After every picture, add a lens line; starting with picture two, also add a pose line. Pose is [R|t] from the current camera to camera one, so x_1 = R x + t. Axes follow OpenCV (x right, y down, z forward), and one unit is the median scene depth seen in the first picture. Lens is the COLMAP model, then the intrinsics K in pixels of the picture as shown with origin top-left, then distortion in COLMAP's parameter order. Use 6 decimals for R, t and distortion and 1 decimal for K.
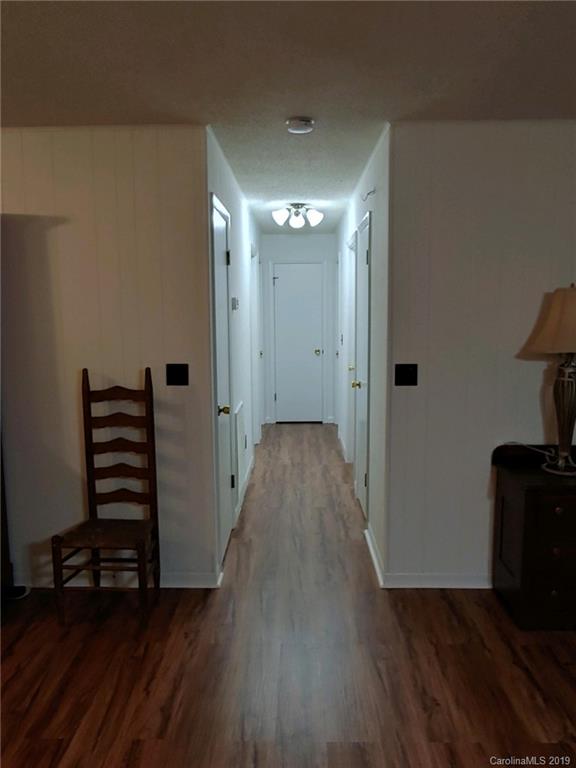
lens RADIAL K [[579.1, 0, 288.0], [0, 579.1, 384.0], [0, 0, 1]] dist [-0.014339, -0.004233]
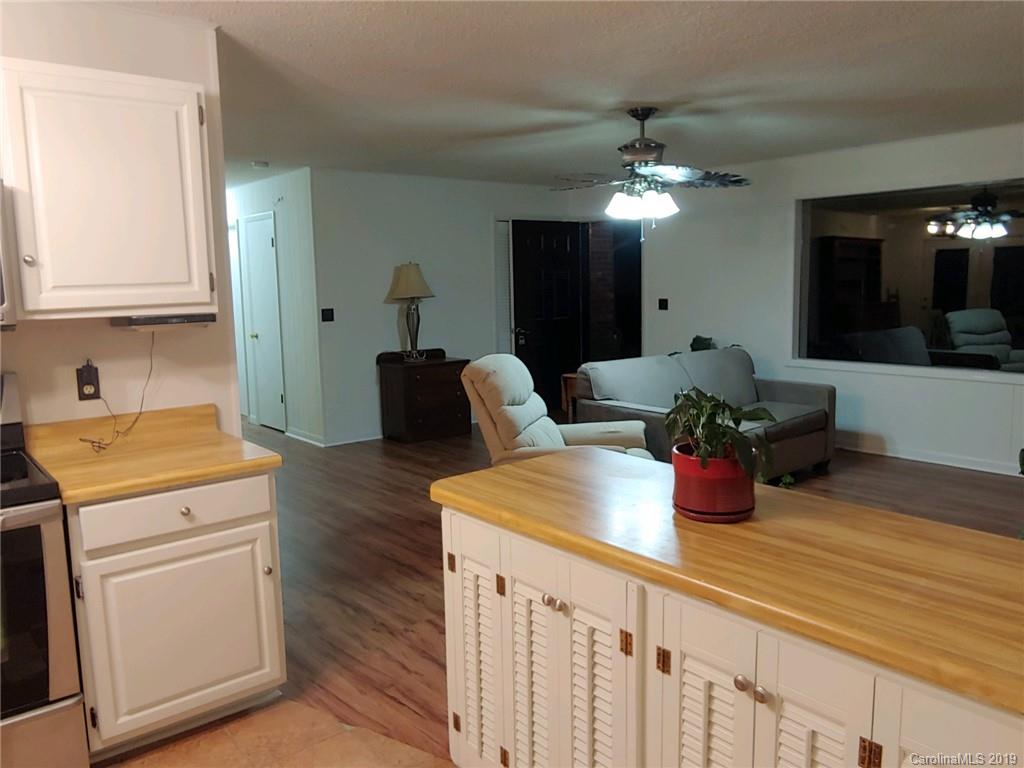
lens RADIAL K [[772.2, 0, 512.6], [0, 772.2, 381.9], [0, 0, 1]] dist [-0.014339, -0.004233]
pose [[0.750921, -0.095685, 0.653423, -0.878948], [0.100819, 0.994460, 0.029762, 0.165299], [-0.652650, 0.043528, 0.756408, -1.043577]]
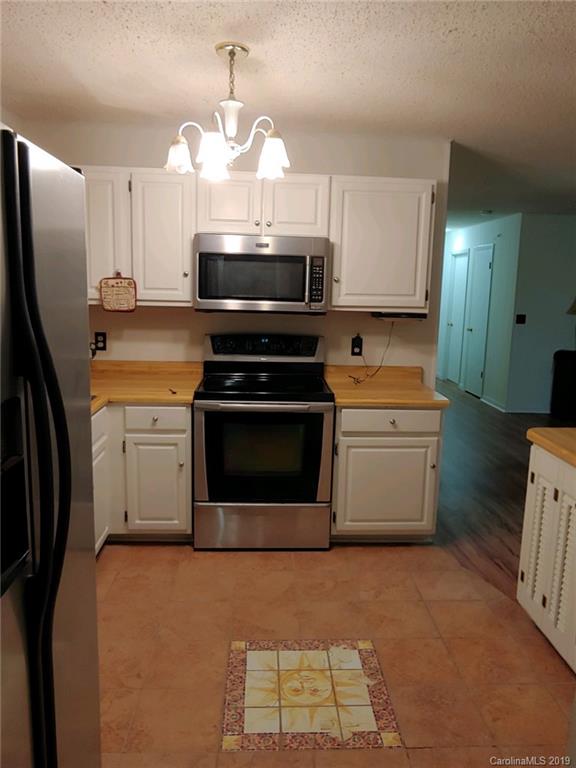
lens RADIAL K [[579.1, 0, 288.0], [0, 579.1, 384.0], [0, 0, 1]] dist [-0.014339, -0.004233]
pose [[0.997327, 0.019365, 0.070453, -0.899181], [-0.021985, 0.999088, 0.036613, 0.182232], [-0.069679, -0.038064, 0.996843, -1.282325]]
